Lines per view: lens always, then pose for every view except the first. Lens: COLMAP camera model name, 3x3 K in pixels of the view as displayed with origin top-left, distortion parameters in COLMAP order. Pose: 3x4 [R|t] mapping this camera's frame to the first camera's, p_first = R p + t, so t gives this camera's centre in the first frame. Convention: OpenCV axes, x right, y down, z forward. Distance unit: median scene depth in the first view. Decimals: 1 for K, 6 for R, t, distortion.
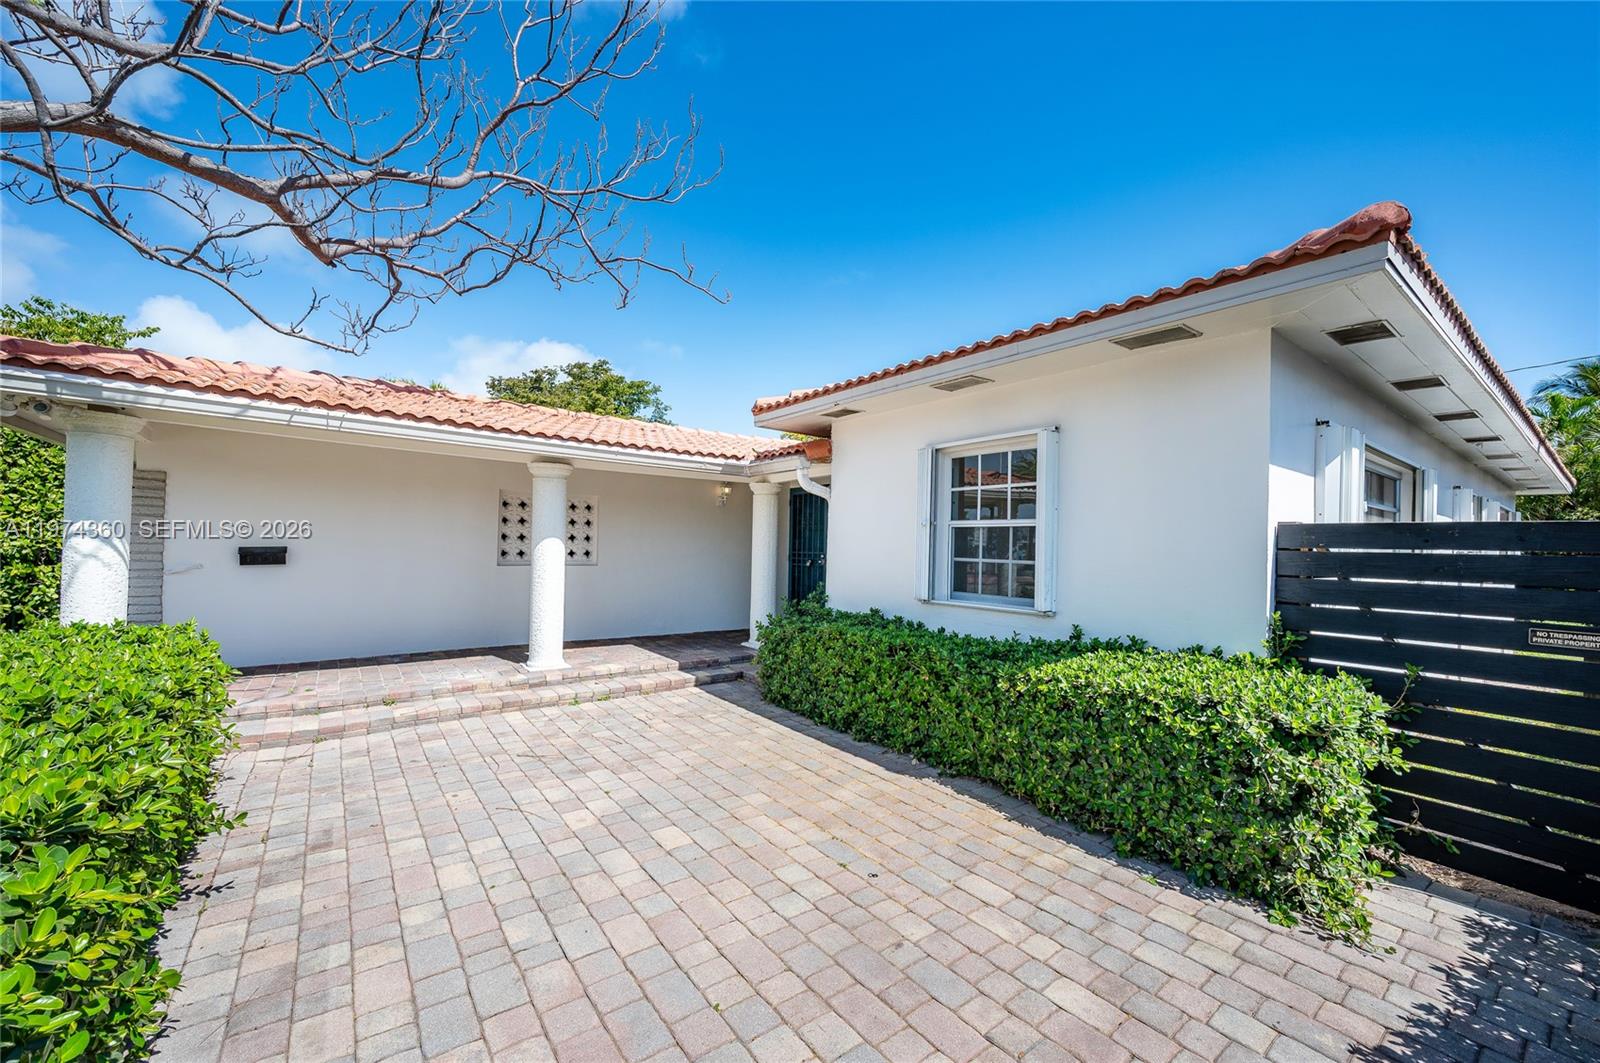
lens RADIAL K [[629.7, 0, 798.1], [0, 629.7, 540.6], [0, 0, 1]] dist [0.000475, 0.000248]
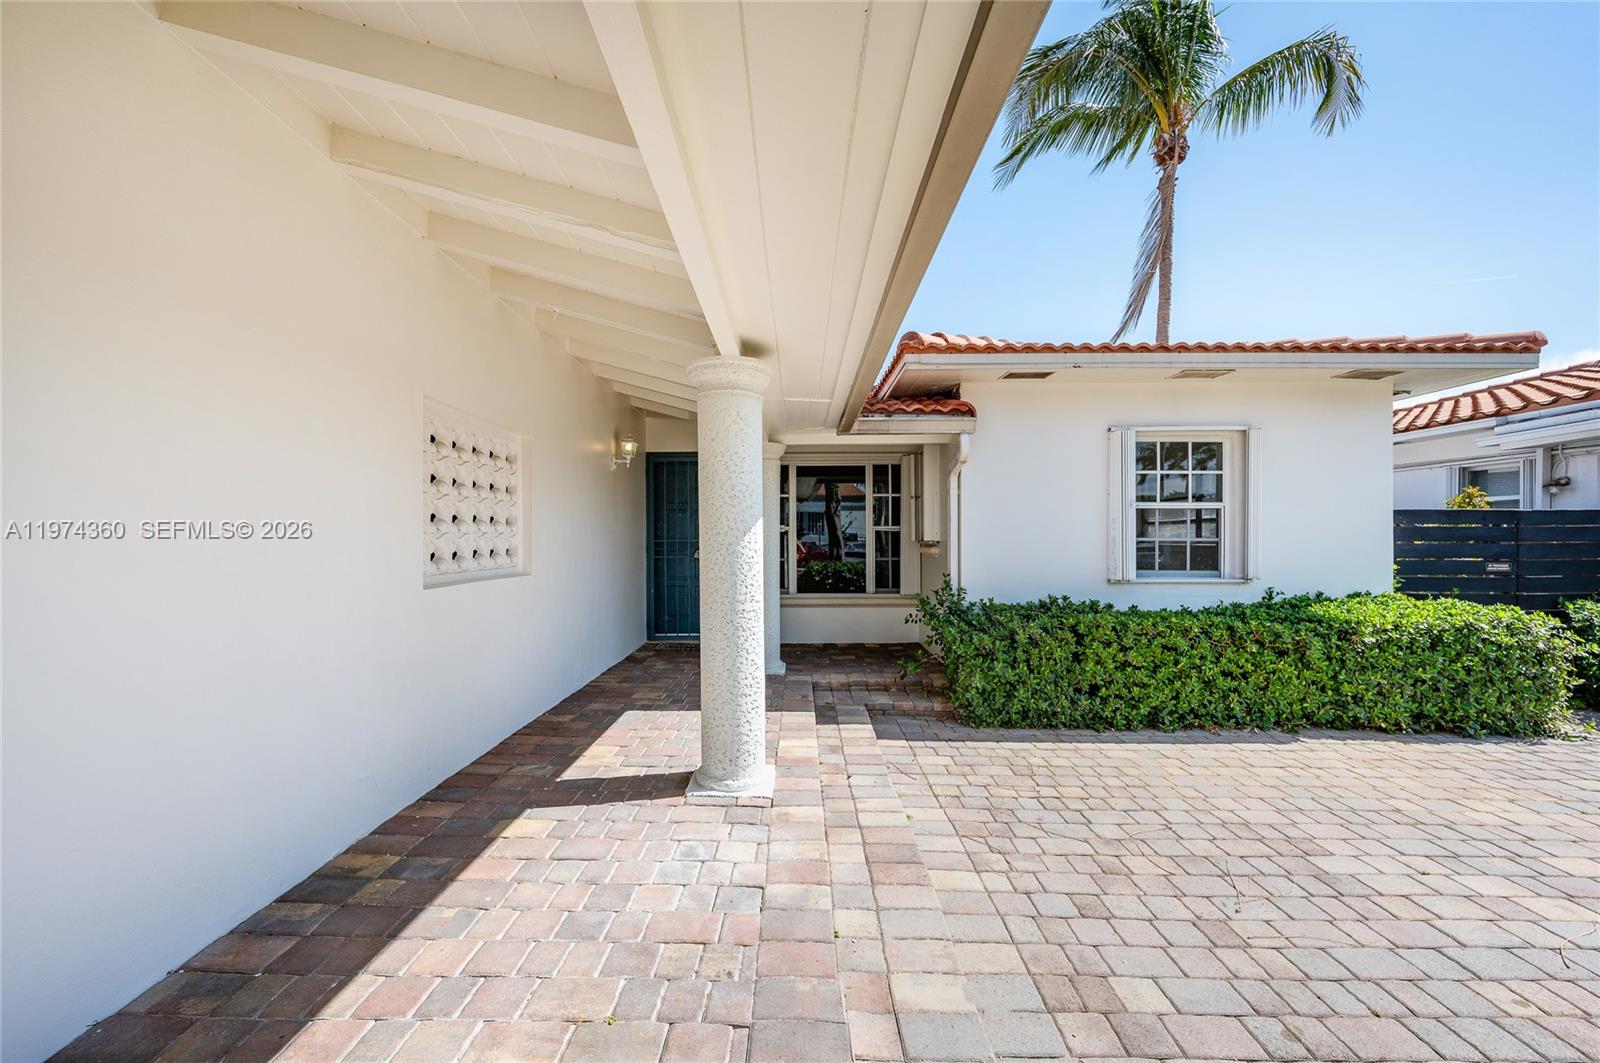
lens RADIAL K [[629.7, 0, 798.1], [0, 629.7, 540.6], [0, 0, 1]] dist [0.000475, 0.000248]
pose [[0.602126, -0.024624, 0.798021, -0.948477], [0.006329, 0.999640, 0.026070, 0.001348], [-0.798376, -0.010646, 0.602065, 0.840759]]
